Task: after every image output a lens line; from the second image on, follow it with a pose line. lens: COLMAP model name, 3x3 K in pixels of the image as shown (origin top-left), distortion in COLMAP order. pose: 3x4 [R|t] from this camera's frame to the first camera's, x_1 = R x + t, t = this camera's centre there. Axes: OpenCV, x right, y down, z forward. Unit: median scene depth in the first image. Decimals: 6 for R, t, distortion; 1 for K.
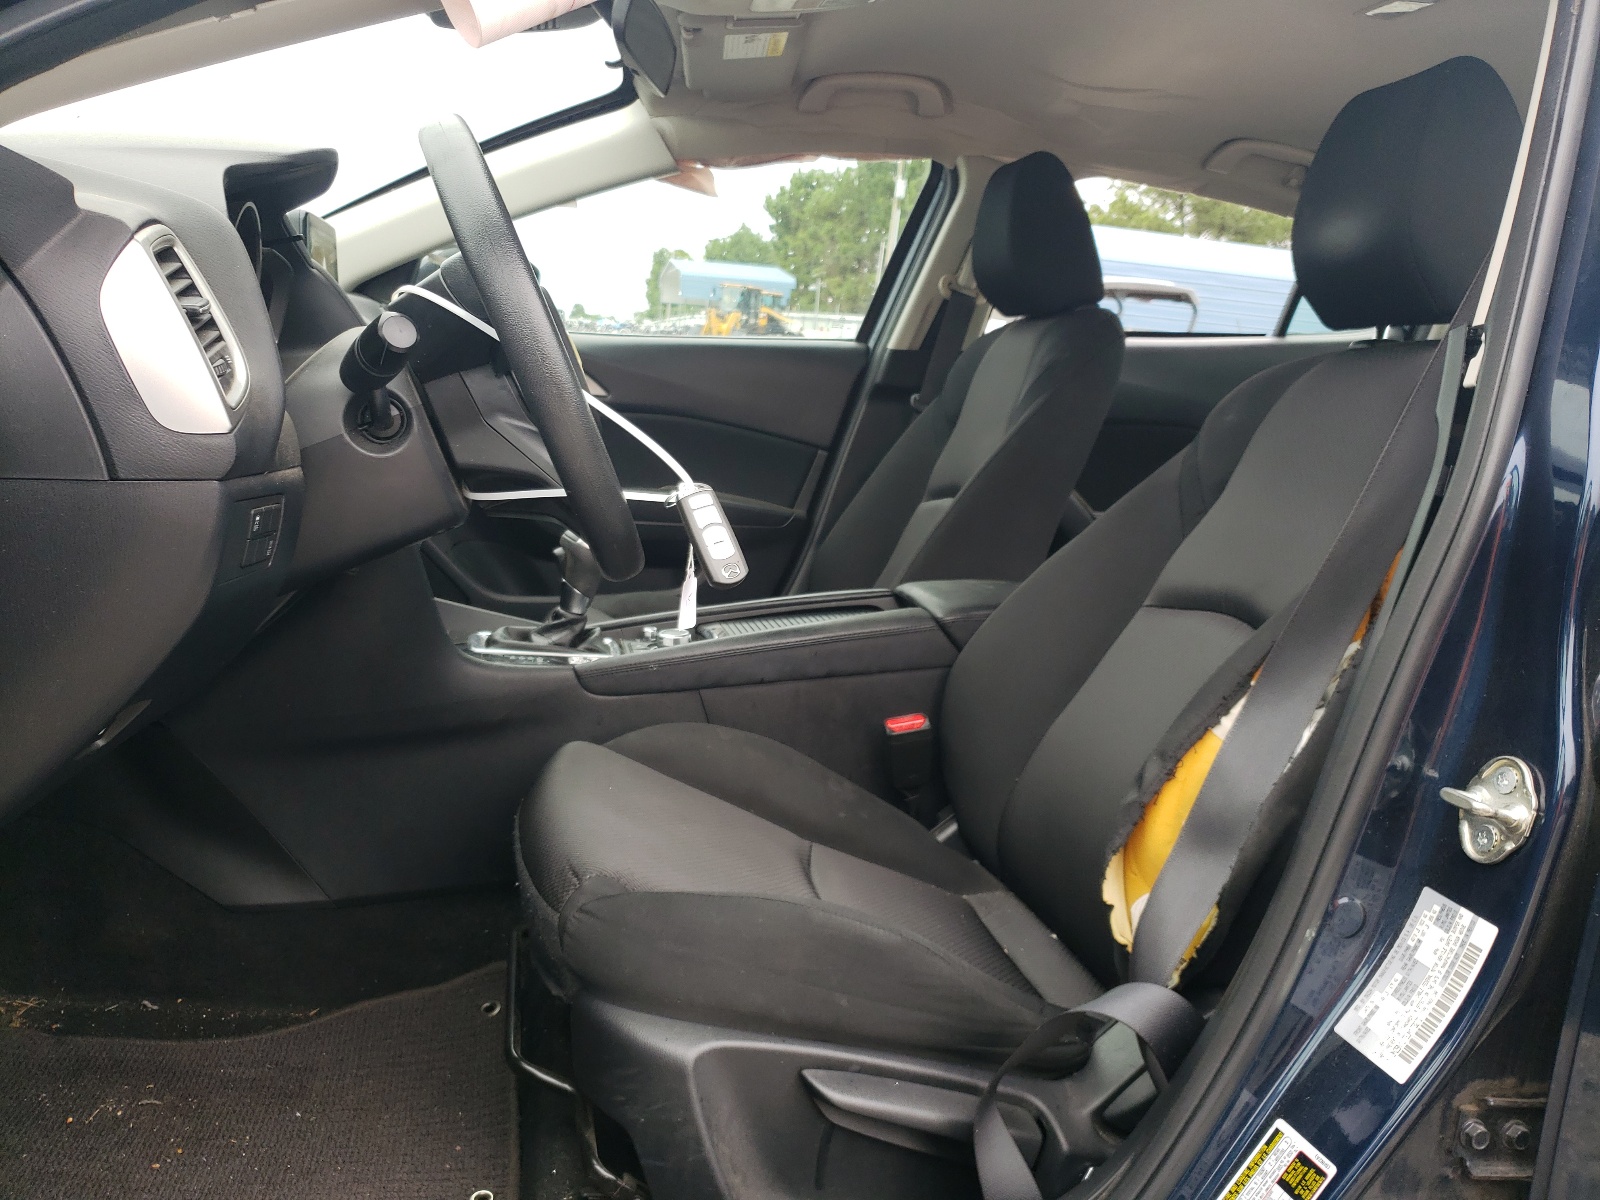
lens RADIAL K [[1210.7, 0, 800.0], [0, 1210.7, 600.0], [0, 0, 1]] dist [0.000294, 0.000144]
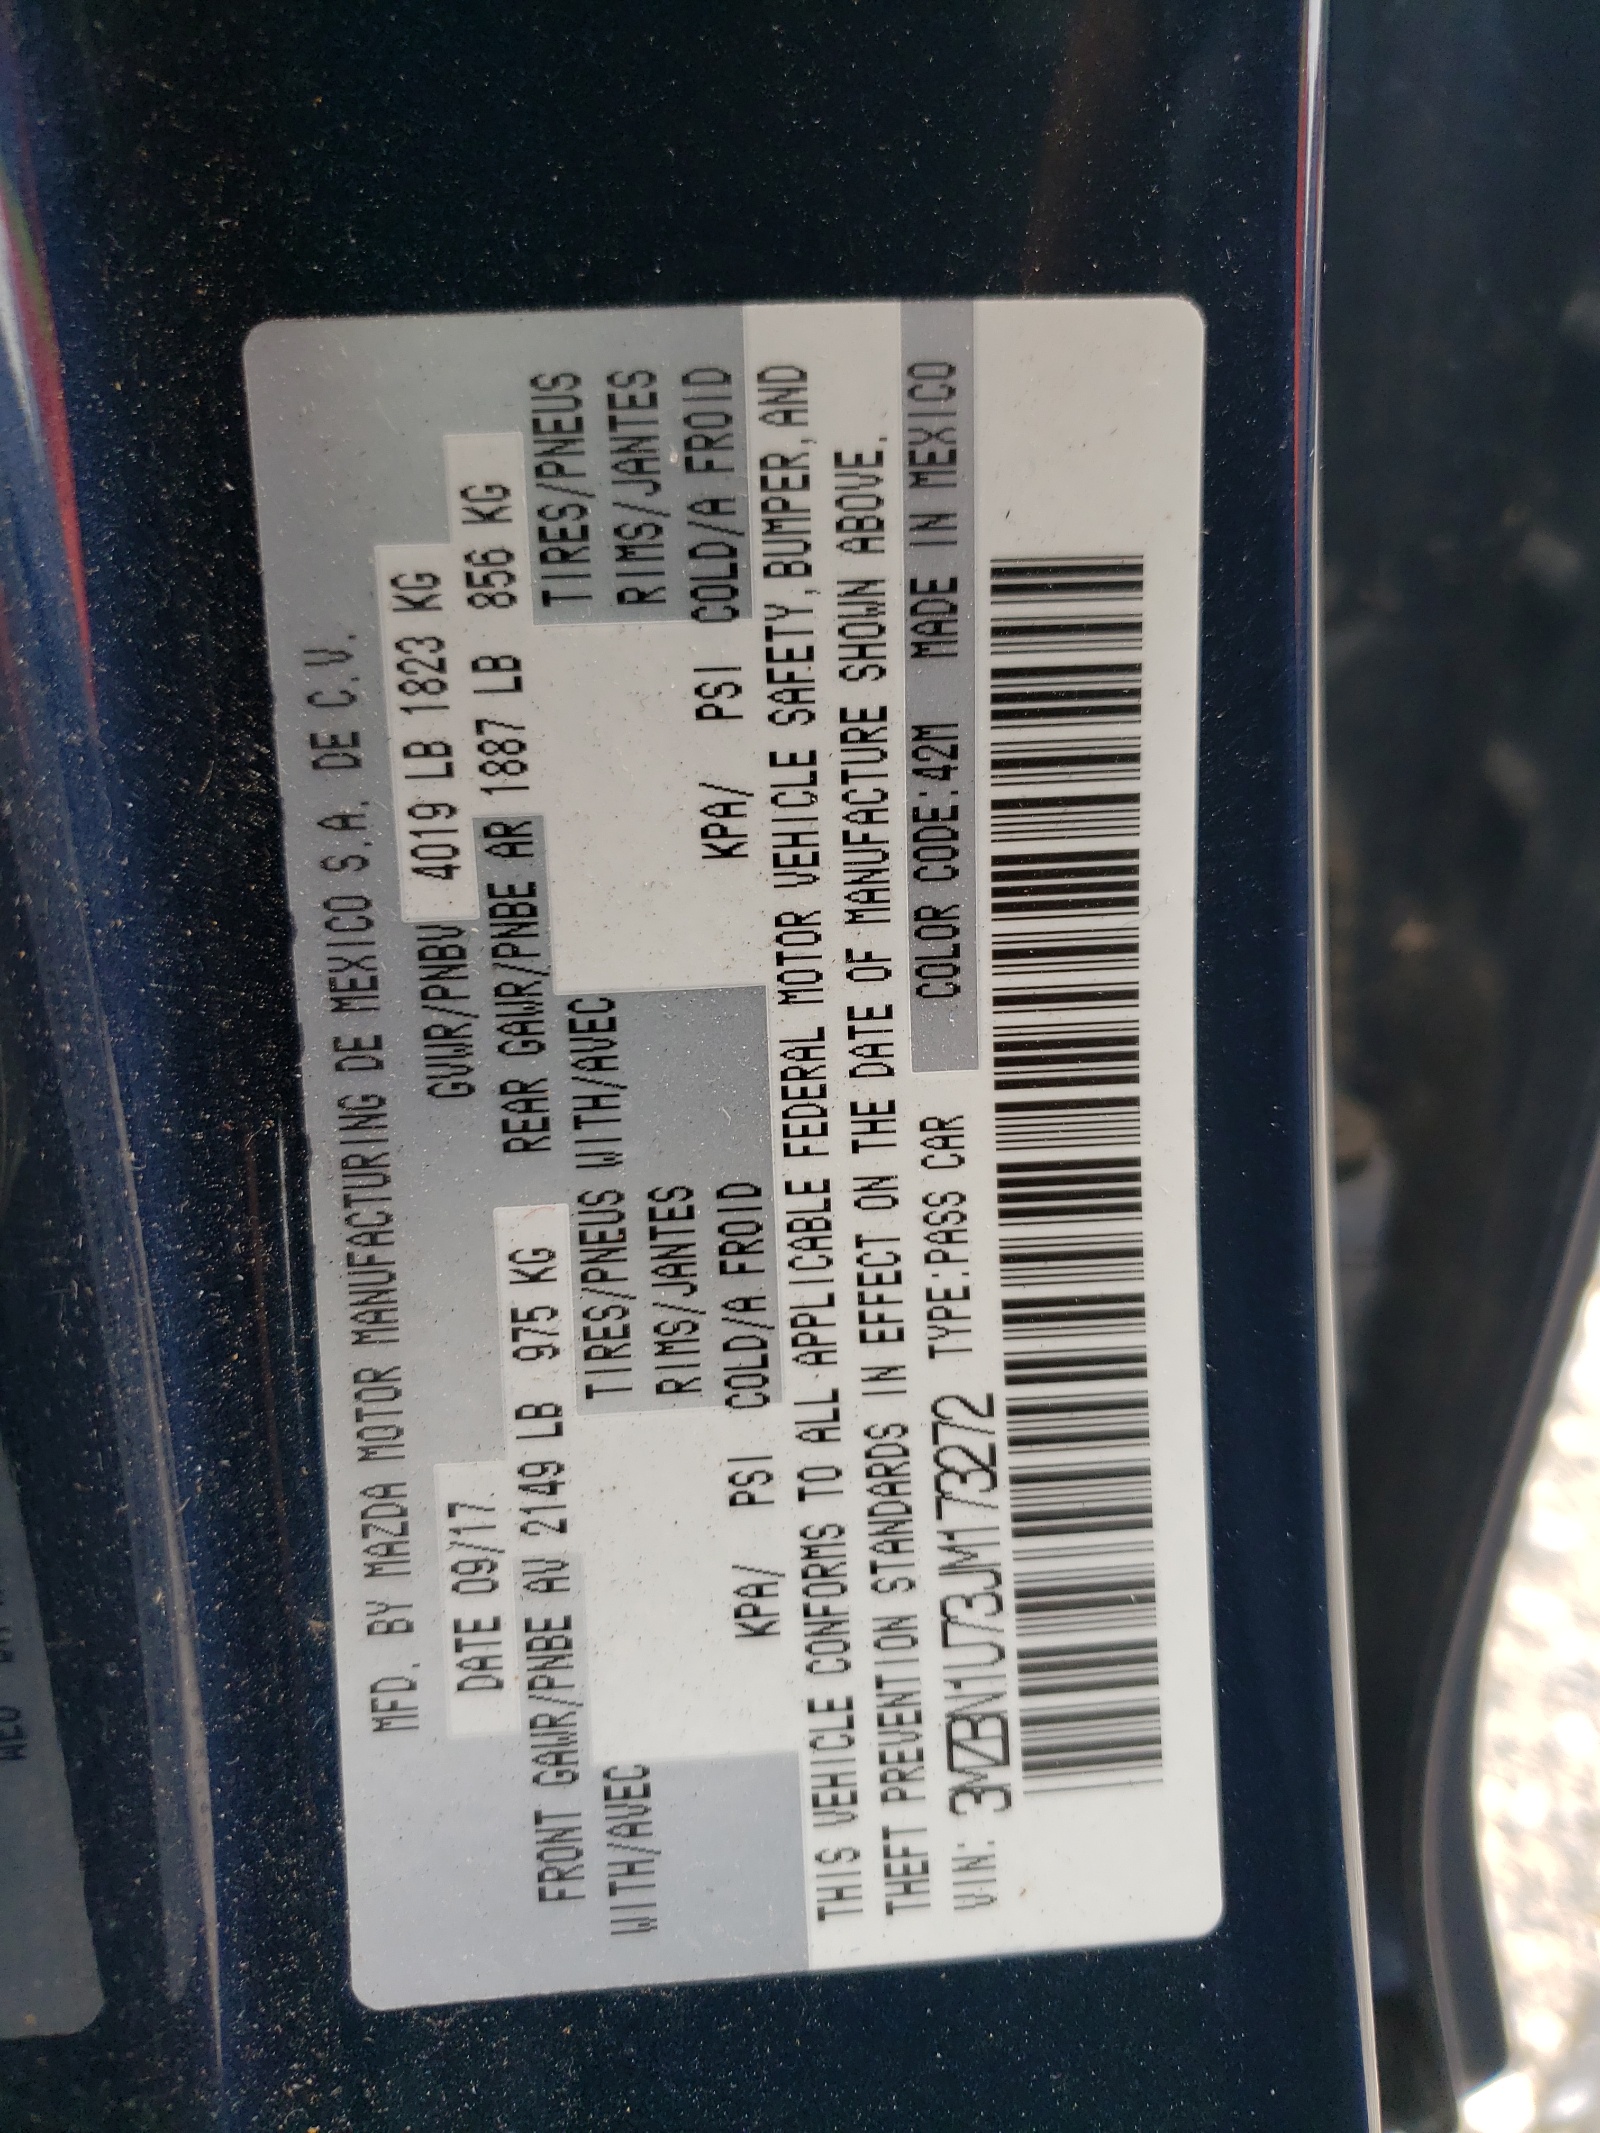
lens RADIAL K [[1623.9, 0, 800.0], [0, 1623.9, 1066.5], [0, 0, 1]] dist [-0.004916, -0.002411]
pose [[0.180837, -0.587125, 0.789038, 0.401637], [0.209306, 0.806862, 0.552418, 0.230002], [-0.960983, 0.065253, 0.268799, 0.956546]]
